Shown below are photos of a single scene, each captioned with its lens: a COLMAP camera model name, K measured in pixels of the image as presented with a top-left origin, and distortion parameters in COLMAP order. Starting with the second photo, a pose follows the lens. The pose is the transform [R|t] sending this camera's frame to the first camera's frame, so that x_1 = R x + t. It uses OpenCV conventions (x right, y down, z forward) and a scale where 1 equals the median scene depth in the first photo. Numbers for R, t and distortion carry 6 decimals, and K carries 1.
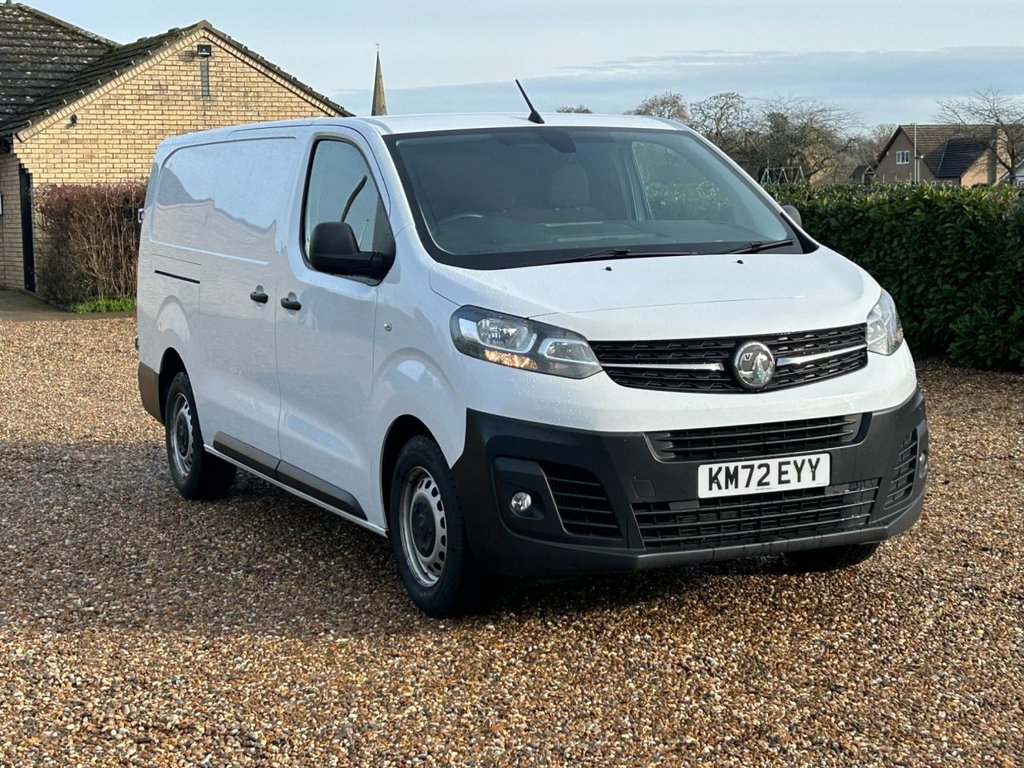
lens RADIAL K [[2246.8, 0, 512.0], [0, 2246.8, 384.0], [0, 0, 1]] dist [0.121121, -0.275097]
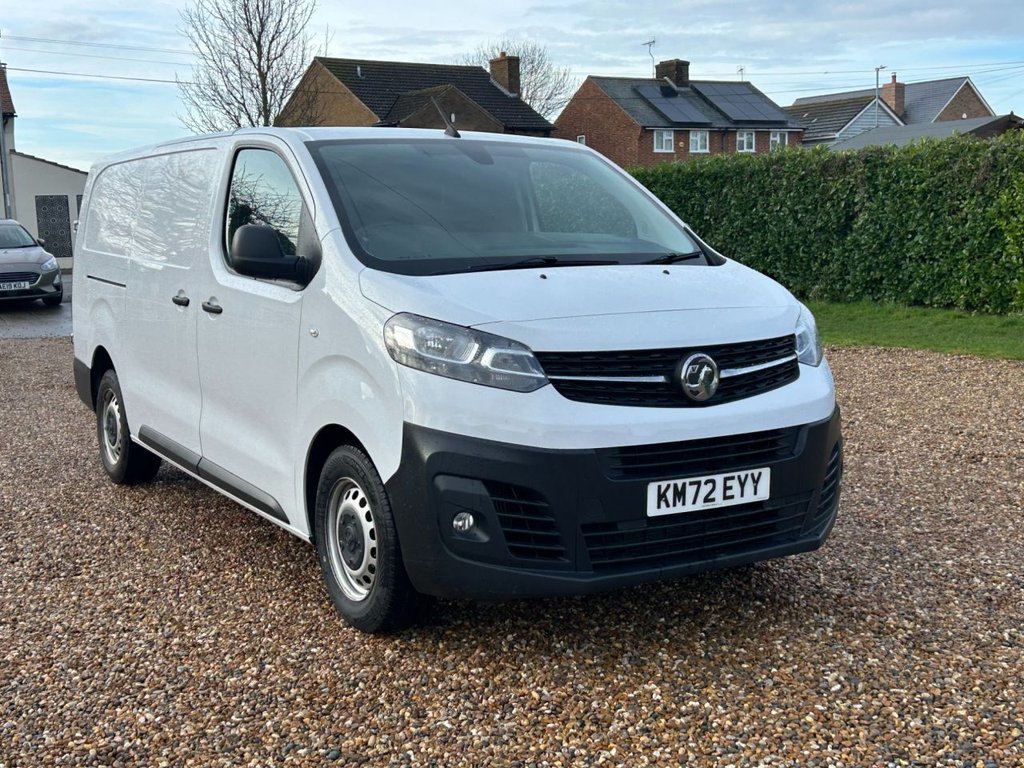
lens RADIAL K [[1385.9, 0, 512.0], [0, 1385.9, 384.0], [0, 0, 1]] dist [0.265143, -0.899292]
pose [[0.993734, 0.005542, 0.111632, -0.039675], [-0.007527, 0.999821, 0.017375, -0.015299], [-0.111515, -0.018106, 0.993598, 0.411052]]
